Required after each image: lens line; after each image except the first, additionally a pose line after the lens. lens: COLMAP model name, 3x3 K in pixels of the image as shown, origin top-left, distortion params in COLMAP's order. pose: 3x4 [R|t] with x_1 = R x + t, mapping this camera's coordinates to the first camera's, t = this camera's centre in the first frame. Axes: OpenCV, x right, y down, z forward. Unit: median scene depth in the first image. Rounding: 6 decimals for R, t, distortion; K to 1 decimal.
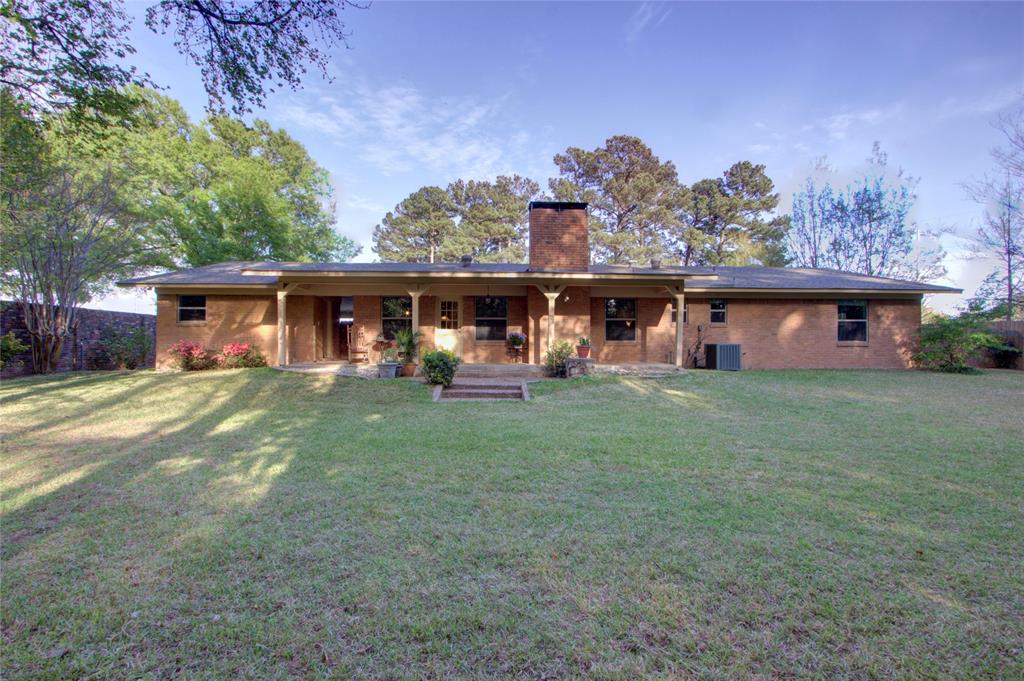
lens RADIAL K [[472.9, 0, 512.6], [0, 472.9, 349.8], [0, 0, 1]] dist [-0.050569, -0.000080]
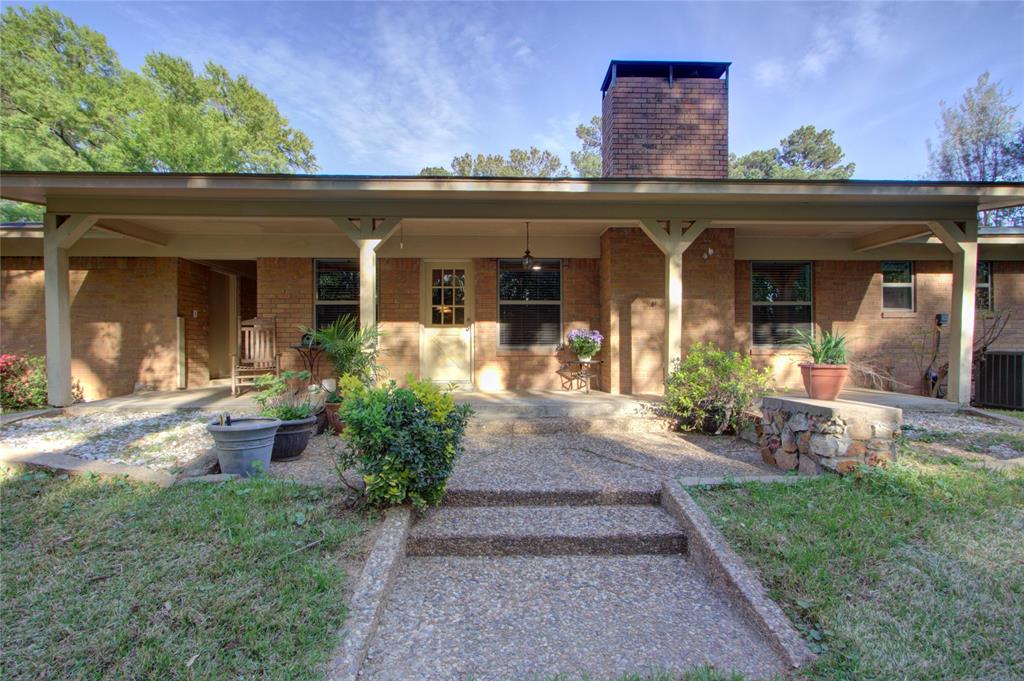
lens RADIAL K [[472.9, 0, 512.6], [0, 472.9, 349.8], [0, 0, 1]] dist [-0.050569, -0.000080]
pose [[0.999856, -0.003042, -0.016678, -0.041502], [0.003032, 0.999995, -0.000630, -0.011299], [0.016680, 0.000579, 0.999861, 0.367877]]
